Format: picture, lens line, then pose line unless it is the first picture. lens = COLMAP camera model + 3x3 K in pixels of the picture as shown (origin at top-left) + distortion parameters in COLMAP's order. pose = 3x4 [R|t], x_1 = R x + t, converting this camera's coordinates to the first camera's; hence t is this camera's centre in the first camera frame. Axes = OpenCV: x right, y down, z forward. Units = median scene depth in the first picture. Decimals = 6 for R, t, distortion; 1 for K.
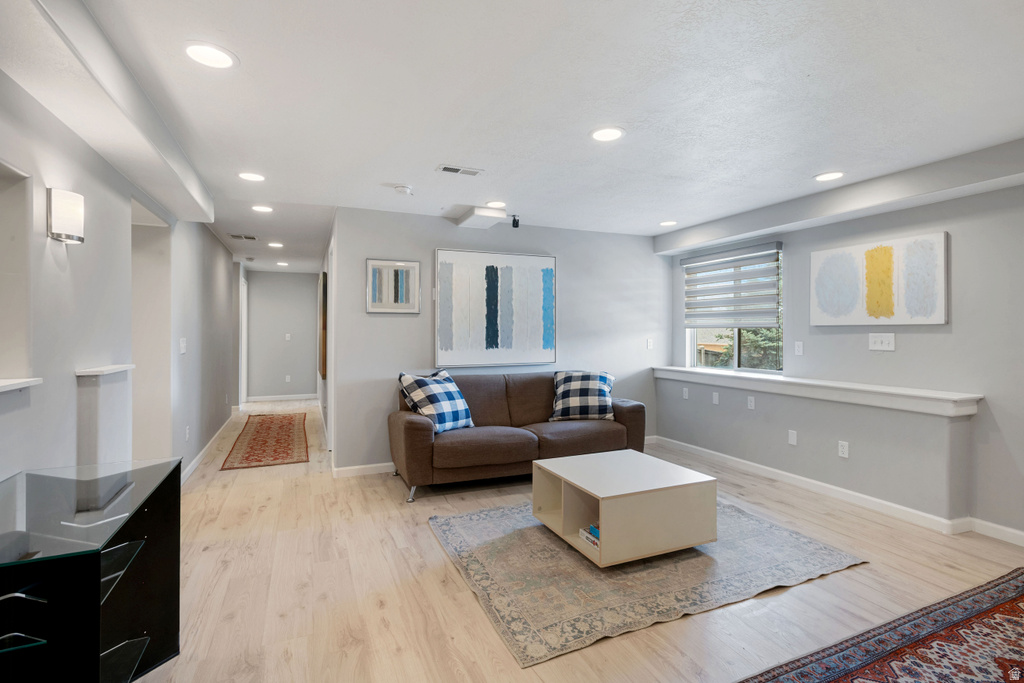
lens RADIAL K [[484.0, 0, 514.5], [0, 484.0, 333.7], [0, 0, 1]] dist [0.003445, 0.001084]
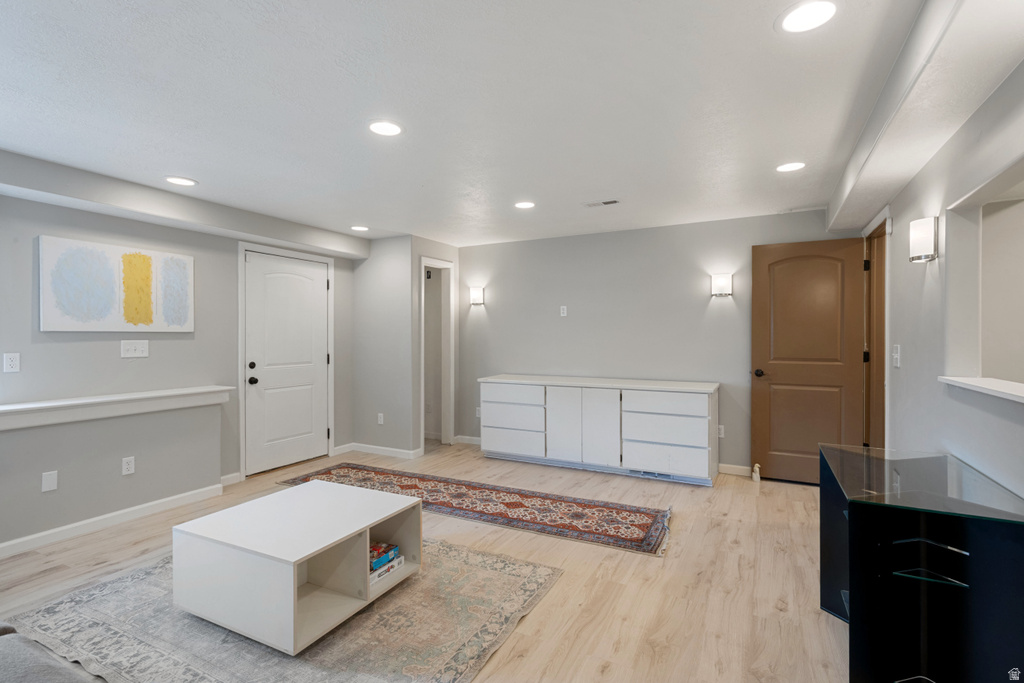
lens RADIAL K [[484.0, 0, 514.5], [0, 484.0, 333.7], [0, 0, 1]] dist [0.003445, 0.001084]
pose [[-0.629380, 0.006022, 0.777075, -0.539978], [0.006895, 0.999974, -0.002165, -0.006875], [-0.777067, 0.003995, -0.629405, 1.073981]]
